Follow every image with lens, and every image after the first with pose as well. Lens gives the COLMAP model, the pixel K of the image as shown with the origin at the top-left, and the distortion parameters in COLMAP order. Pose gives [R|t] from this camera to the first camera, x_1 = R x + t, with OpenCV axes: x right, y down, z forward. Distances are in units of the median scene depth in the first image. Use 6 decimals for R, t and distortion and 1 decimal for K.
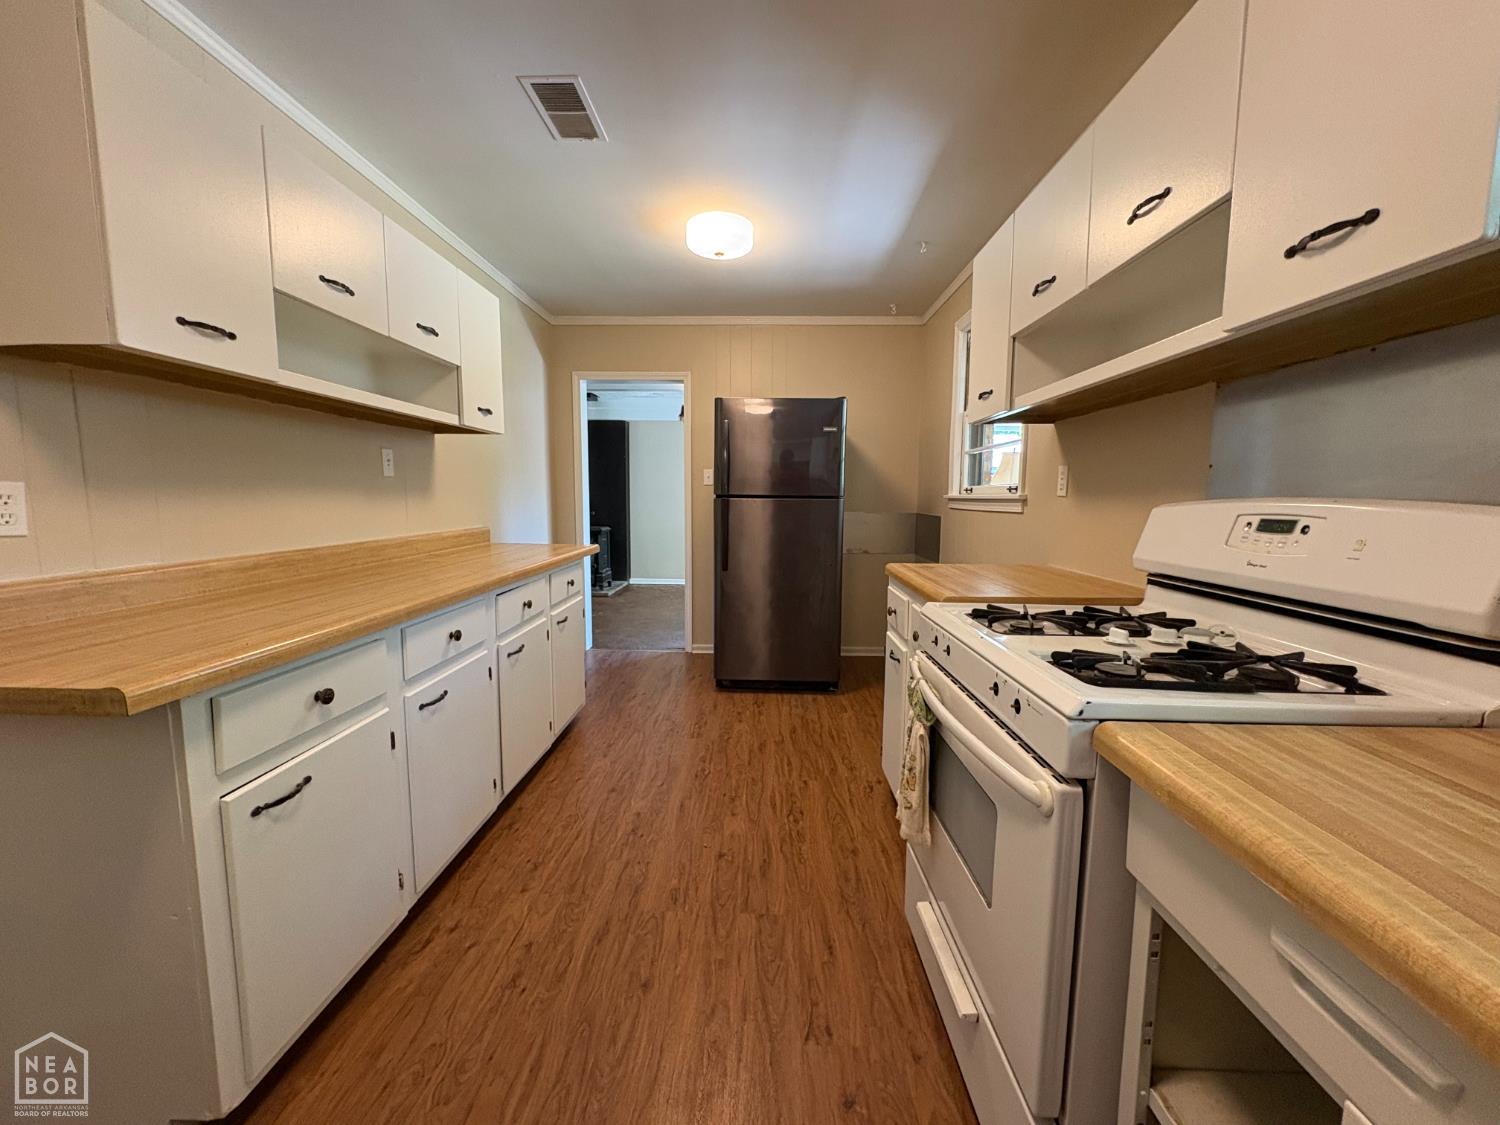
lens RADIAL K [[596.4, 0, 750.0], [0, 596.4, 562.5], [0, 0, 1]] dist [-0.000080, -0.000106]
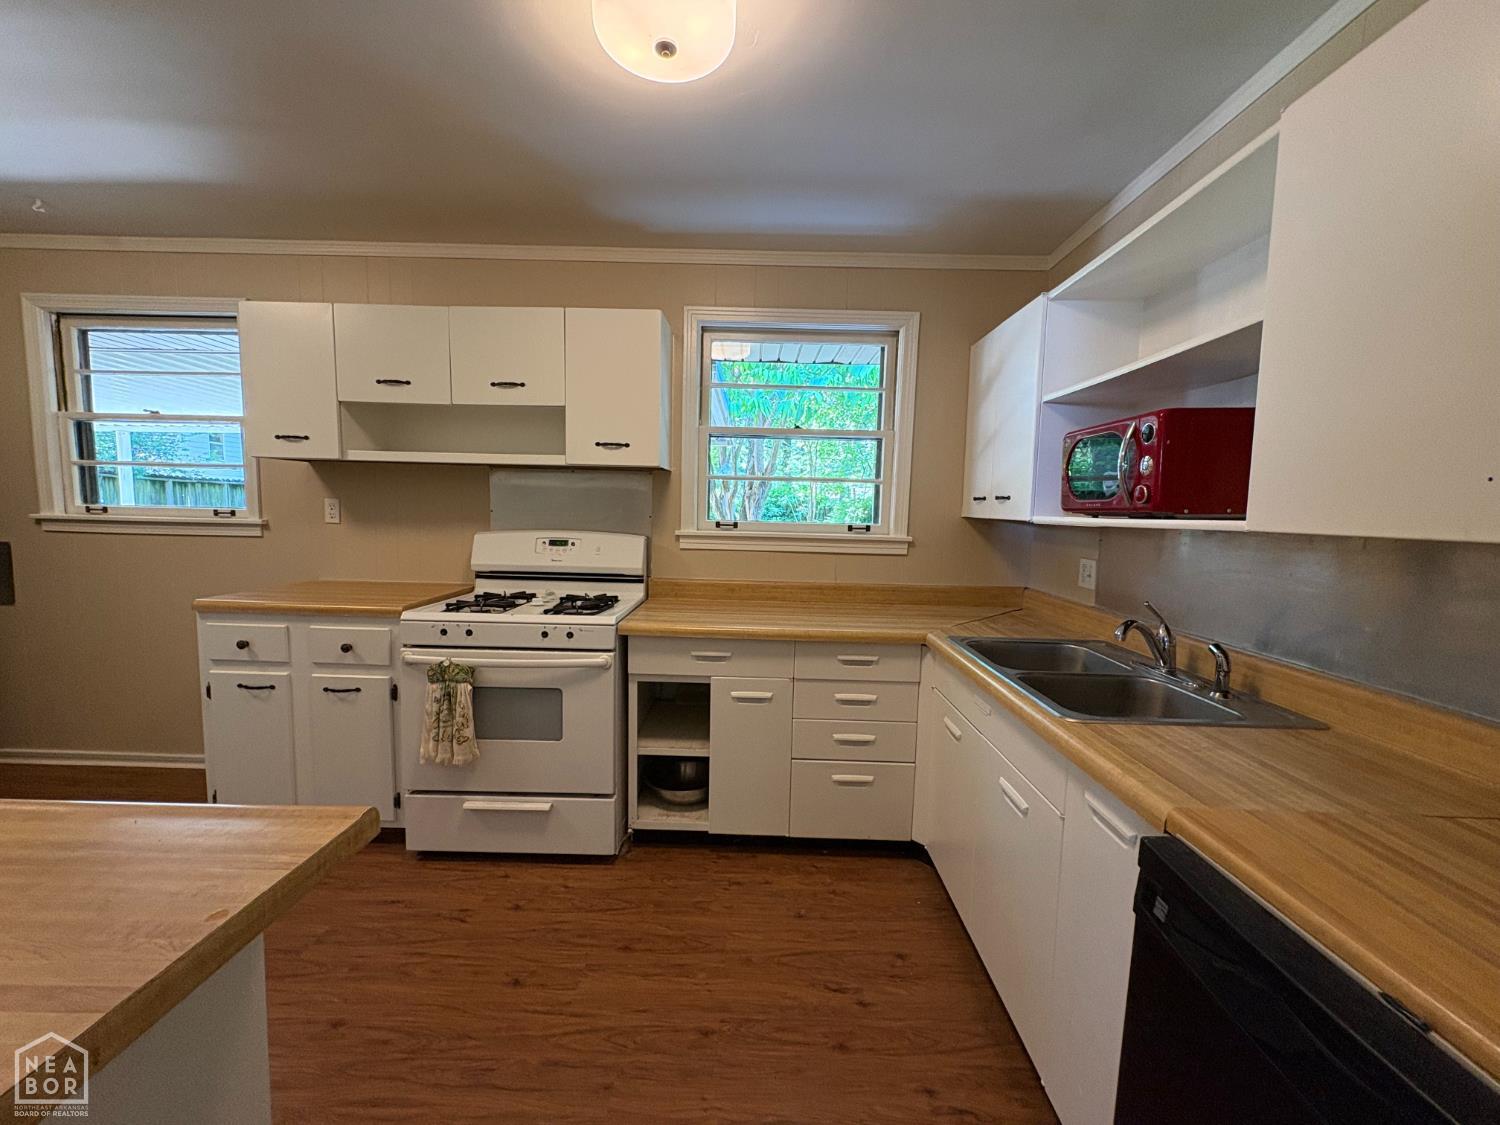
lens RADIAL K [[596.4, 0, 750.0], [0, 596.4, 562.5], [0, 0, 1]] dist [-0.000080, -0.000106]
pose [[-0.013229, -0.096650, 0.995231, -0.786086], [0.086951, 0.991436, 0.097437, -0.081087], [-0.996125, 0.087825, -0.004712, 0.159402]]
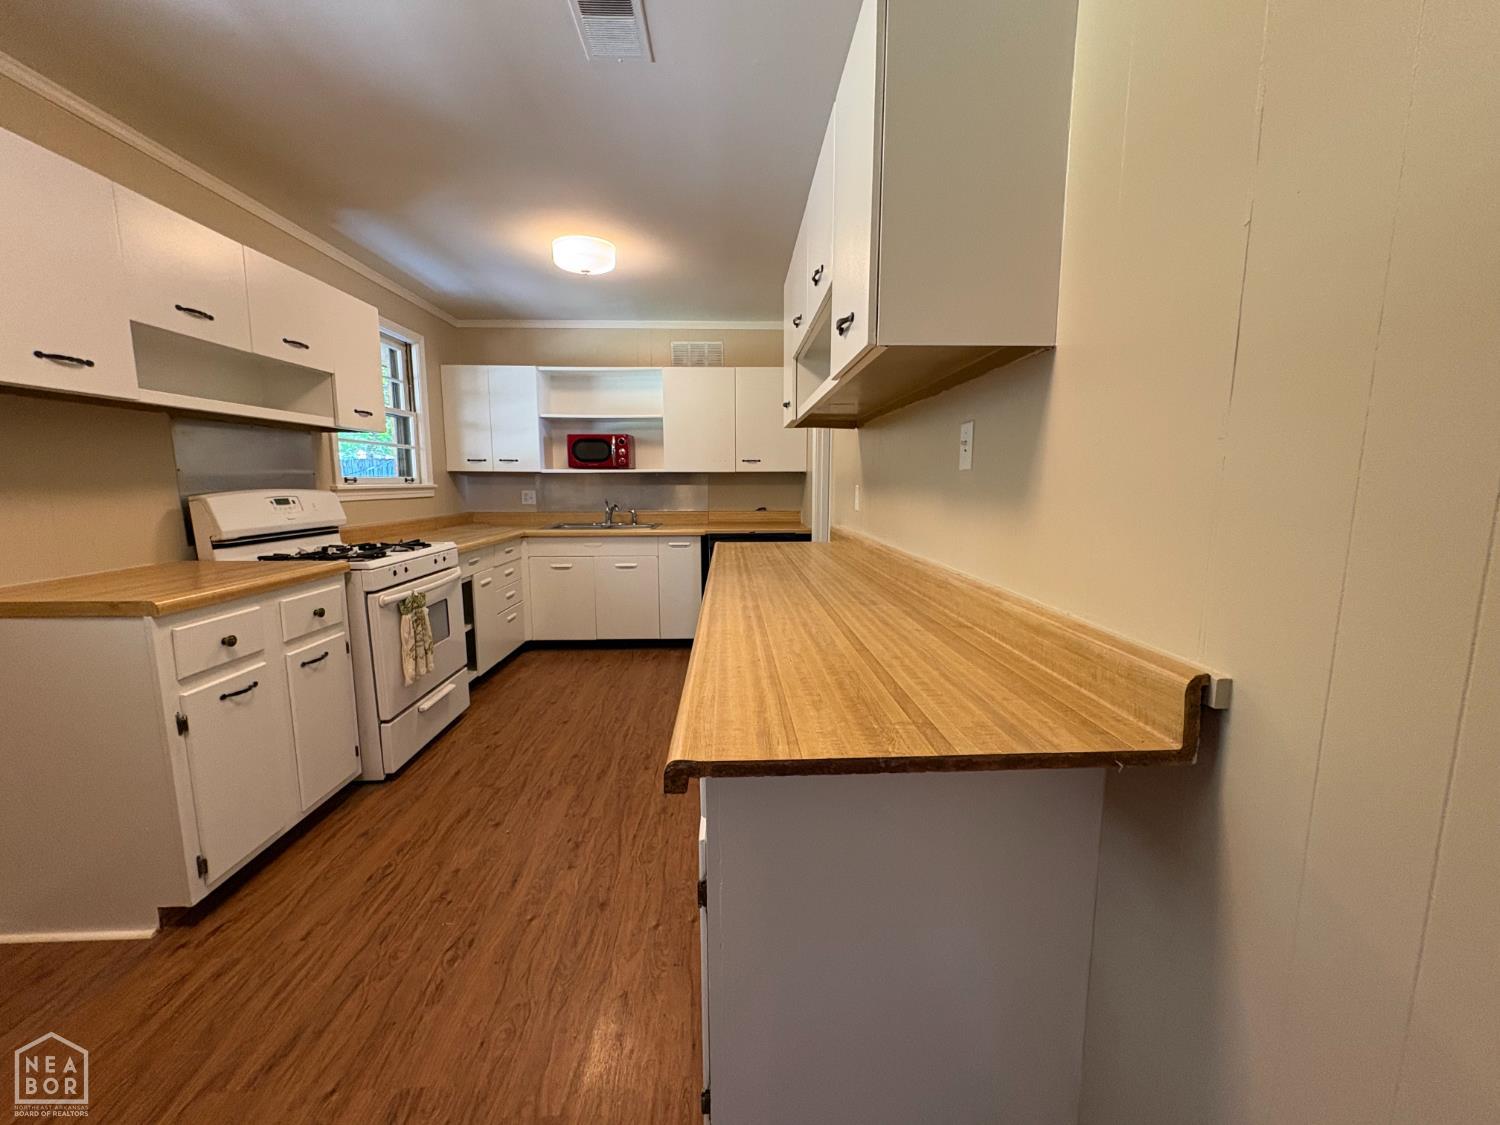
lens RADIAL K [[596.4, 0, 750.0], [0, 596.4, 562.5], [0, 0, 1]] dist [-0.000080, -0.000106]
pose [[-0.998360, -0.000557, -0.057238, -0.424967], [-0.014663, 0.969078, 0.246320, -0.234812], [0.055331, 0.246756, -0.967497, 1.865393]]
